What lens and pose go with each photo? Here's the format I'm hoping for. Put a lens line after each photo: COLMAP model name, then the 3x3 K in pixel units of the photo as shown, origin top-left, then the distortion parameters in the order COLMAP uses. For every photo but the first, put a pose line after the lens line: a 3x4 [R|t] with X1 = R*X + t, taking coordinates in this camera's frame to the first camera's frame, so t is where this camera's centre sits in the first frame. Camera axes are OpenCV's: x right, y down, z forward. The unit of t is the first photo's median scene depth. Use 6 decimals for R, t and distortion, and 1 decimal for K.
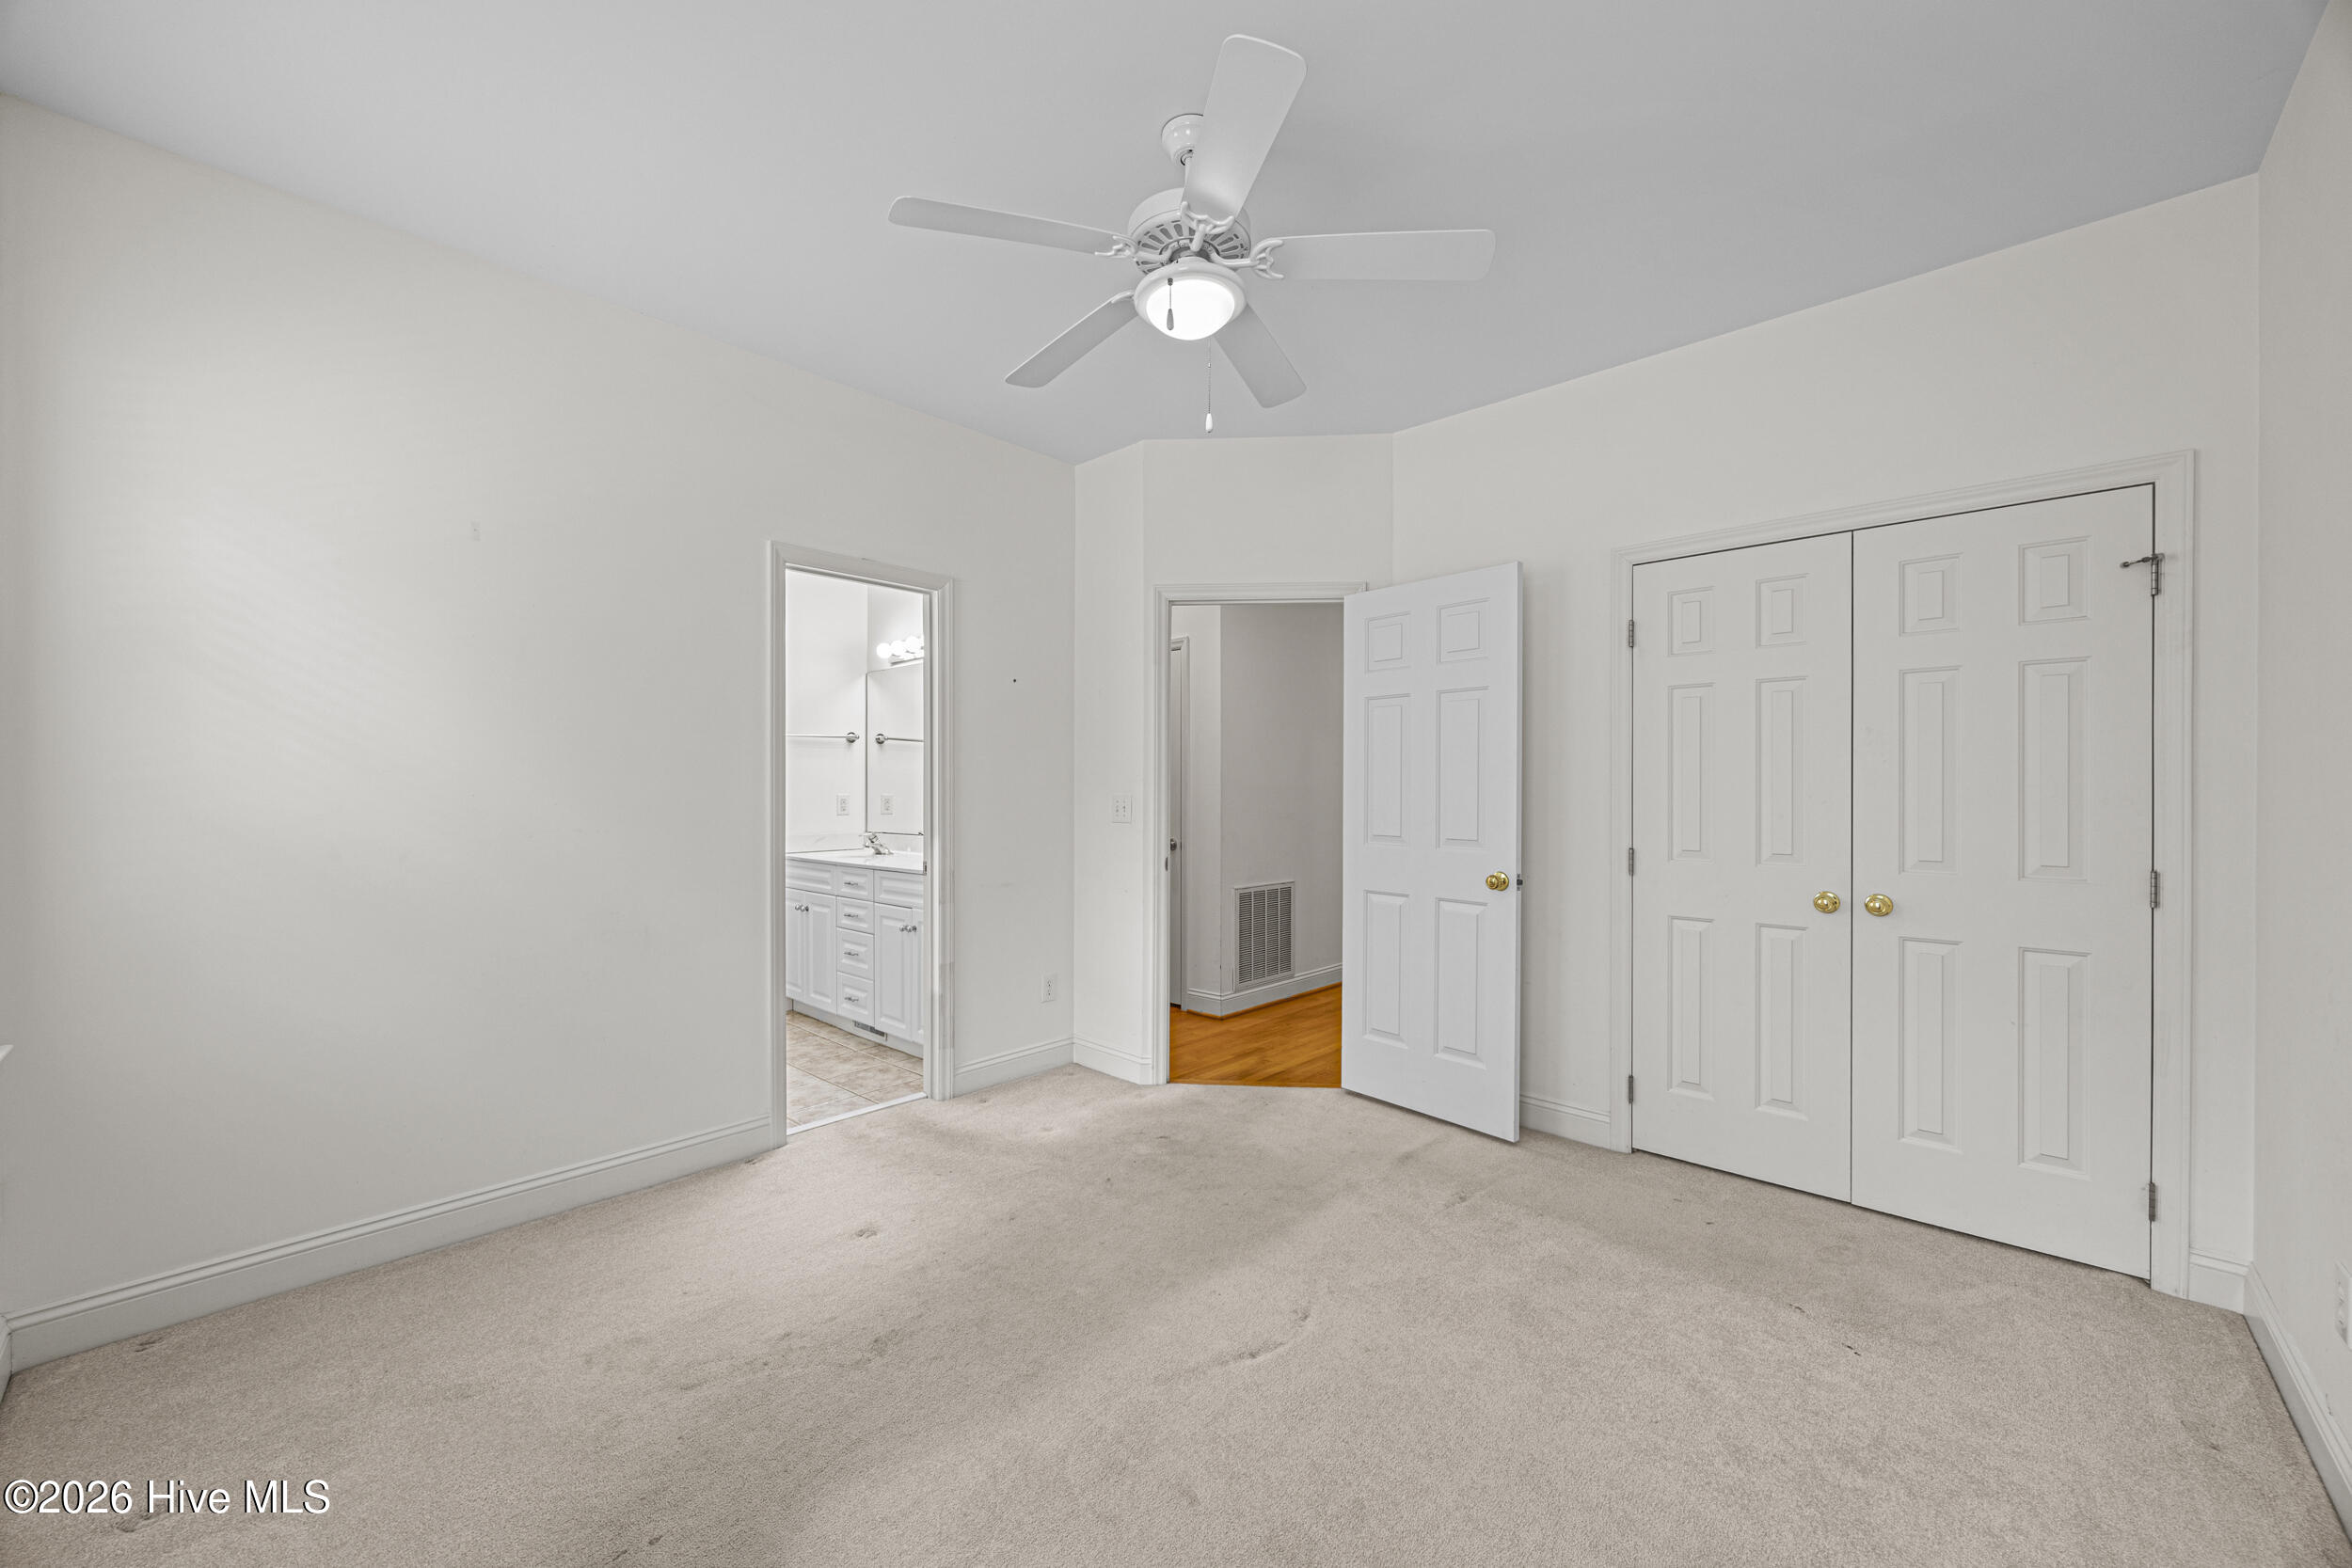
lens RADIAL K [[891.2, 0, 1164.9], [0, 891.2, 799.4], [0, 0, 1]] dist [-0.002810, -0.000099]
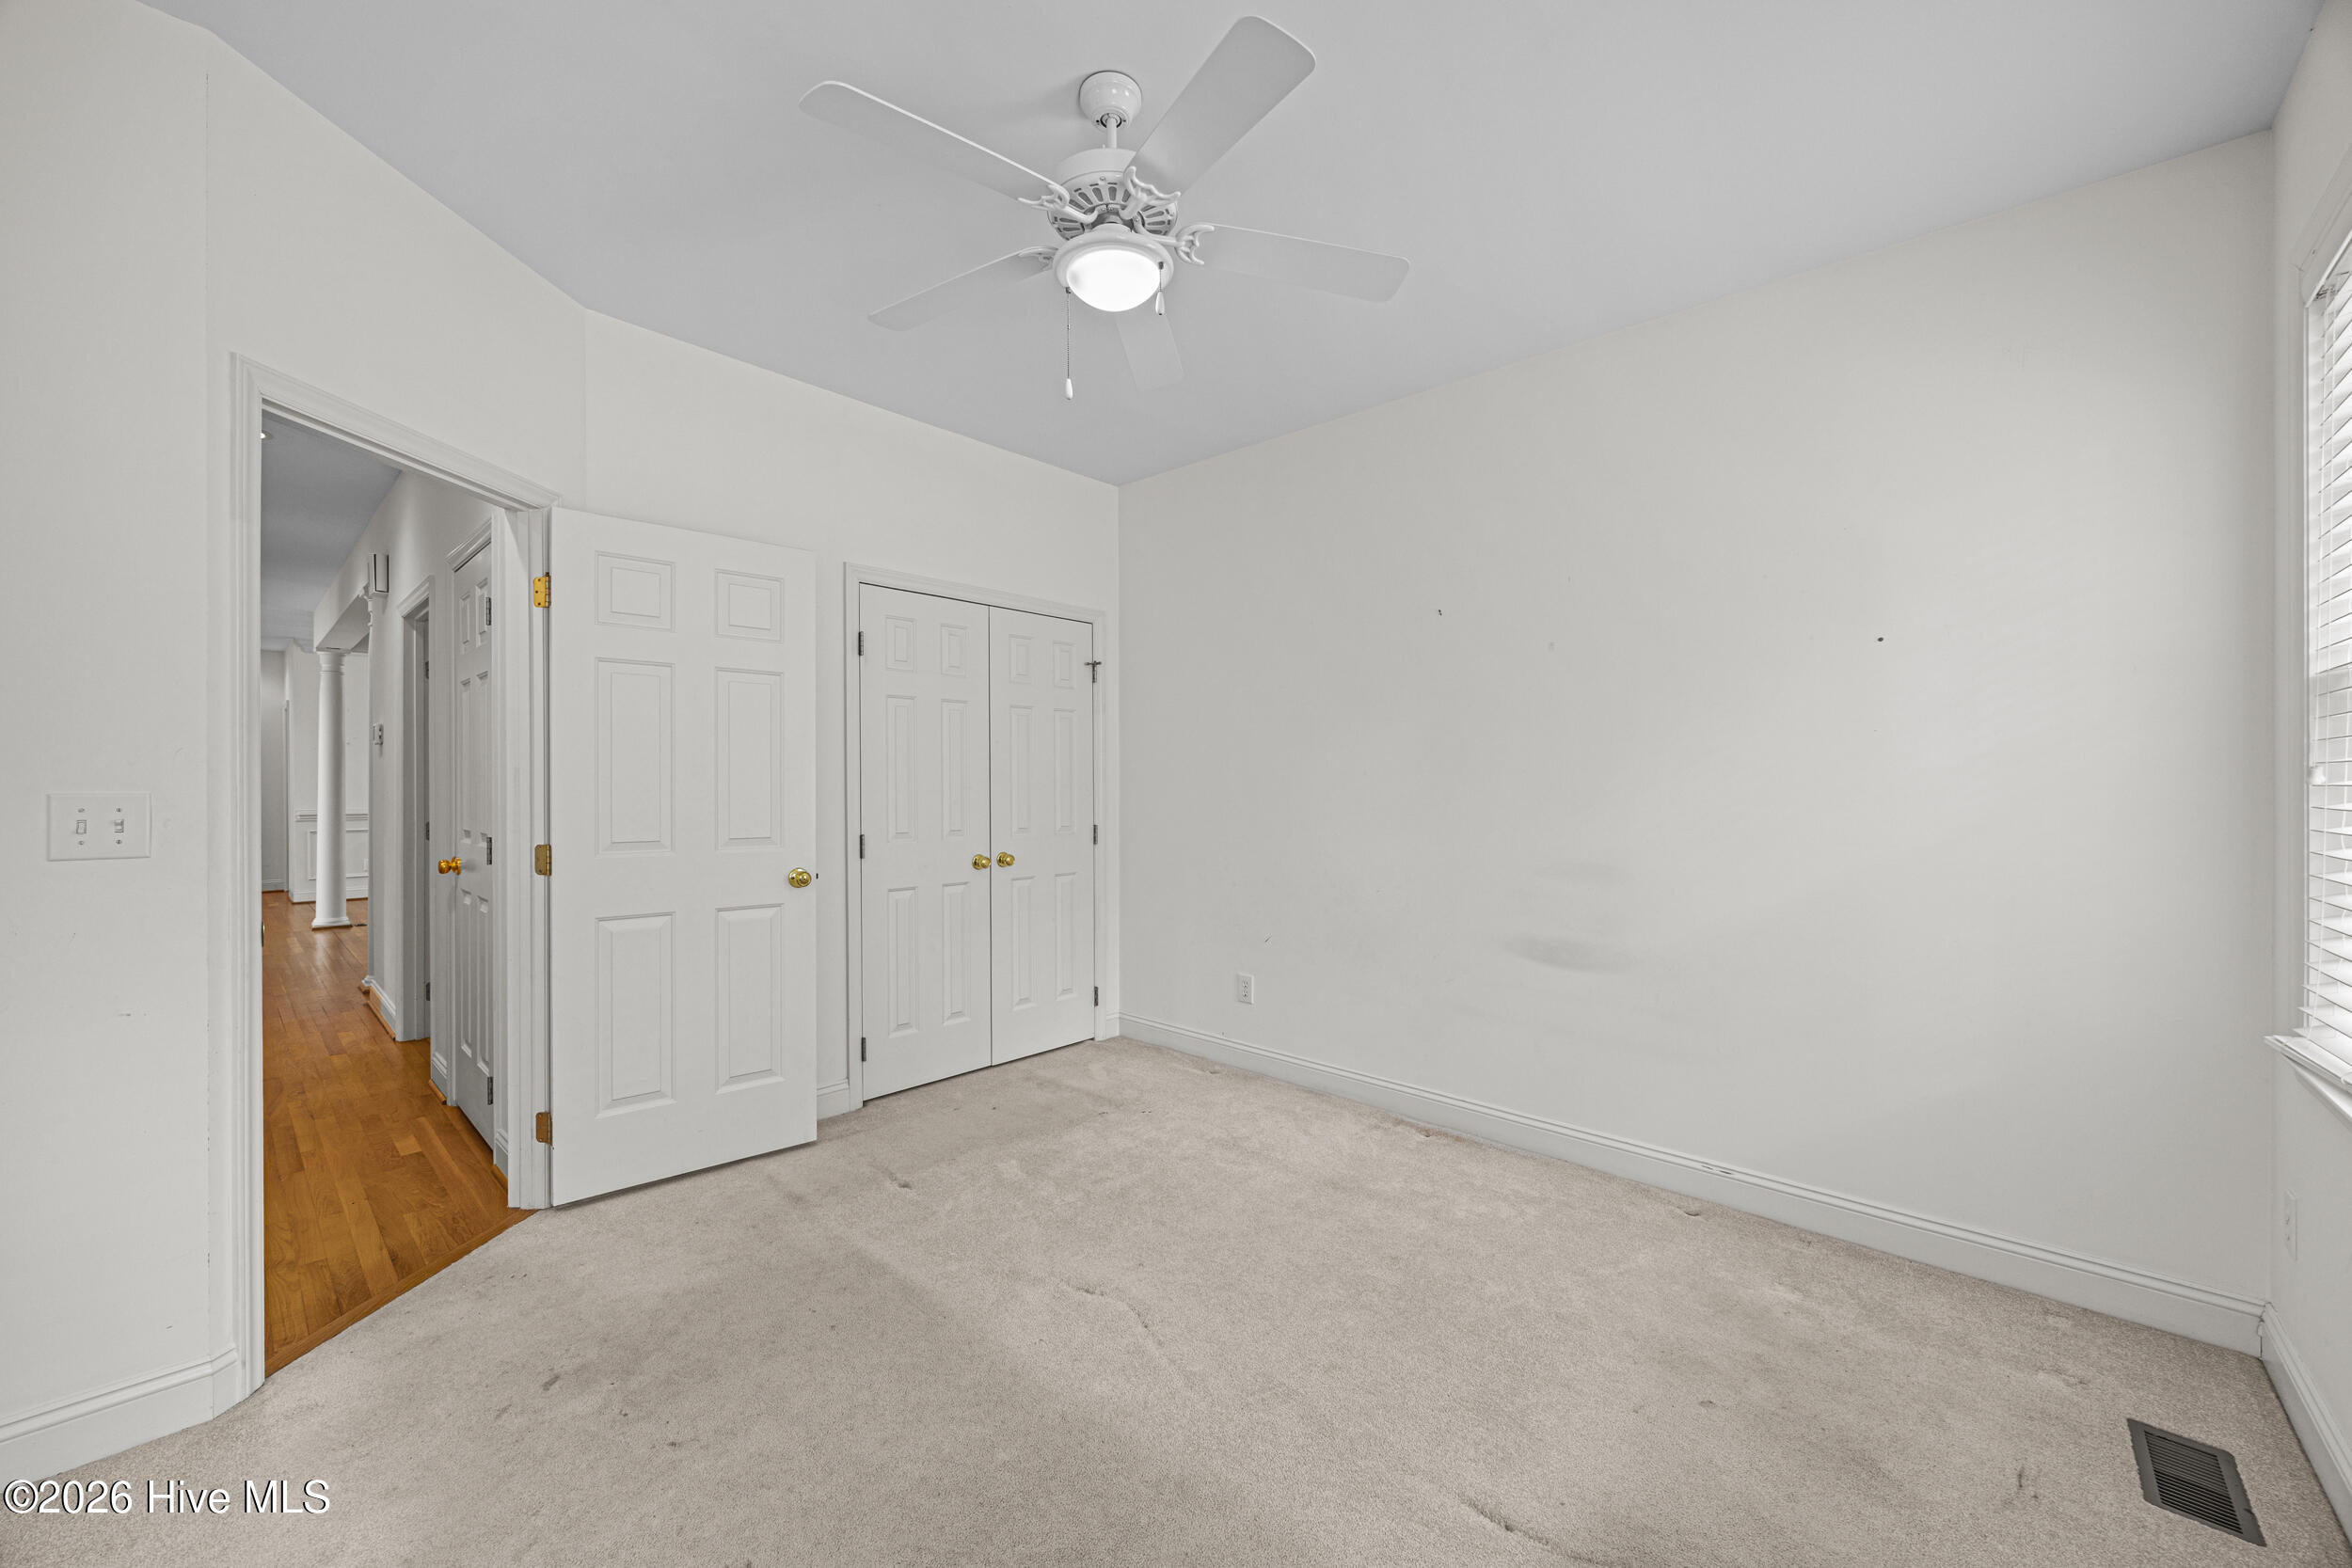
lens RADIAL K [[891.2, 0, 1166.3], [0, 891.2, 776.4], [0, 0, 1]] dist [-0.002810, -0.000099]
pose [[0.002465, 0.003924, 0.999989, -0.609189], [0.007098, 0.999967, -0.003941, -0.011696], [-0.999972, 0.007108, 0.002437, 0.620230]]
